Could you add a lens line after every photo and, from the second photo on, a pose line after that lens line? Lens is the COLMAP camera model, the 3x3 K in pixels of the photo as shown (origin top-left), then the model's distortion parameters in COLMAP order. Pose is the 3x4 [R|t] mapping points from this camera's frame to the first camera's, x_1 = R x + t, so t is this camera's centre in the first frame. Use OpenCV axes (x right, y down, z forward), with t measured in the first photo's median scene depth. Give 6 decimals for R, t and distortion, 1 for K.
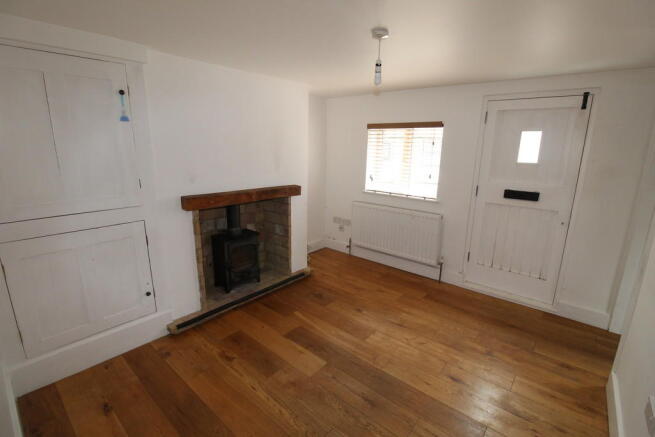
lens RADIAL K [[302.1, 0, 332.1], [0, 302.1, 216.6], [0, 0, 1]] dist [0.001168, -0.015845]
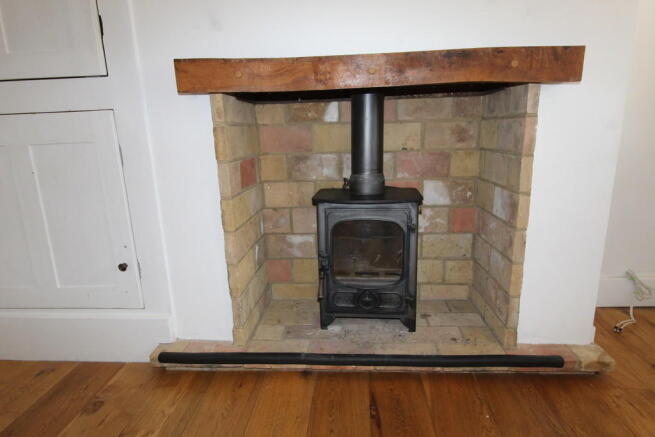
lens RADIAL K [[381.1, 0, 336.5], [0, 381.1, 214.3], [0, 0, 1]] dist [-0.001422, -0.001835]
pose [[0.599535, 0.143344, -0.787407, 0.057622], [-0.147145, 0.986802, 0.067606, 0.062016], [0.786706, 0.075331, 0.612715, 0.696158]]
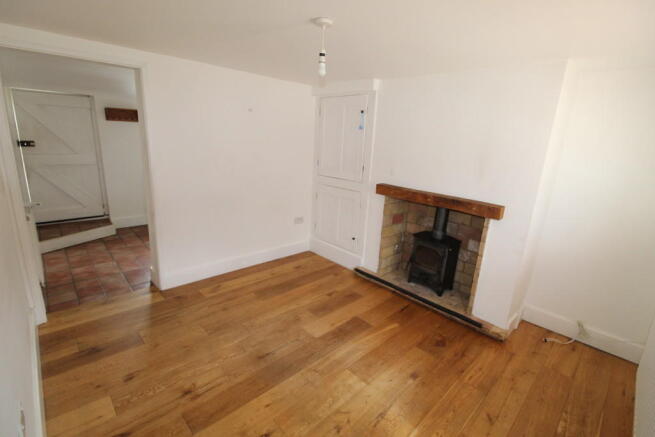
lens RADIAL K [[302.1, 0, 332.1], [0, 302.1, 216.6], [0, 0, 1]] dist [0.001168, -0.015845]
pose [[-0.101292, 0.223728, -0.969374, 0.706944], [-0.286160, 0.926655, 0.243770, -0.158115], [0.952813, 0.302087, -0.029841, 0.710759]]
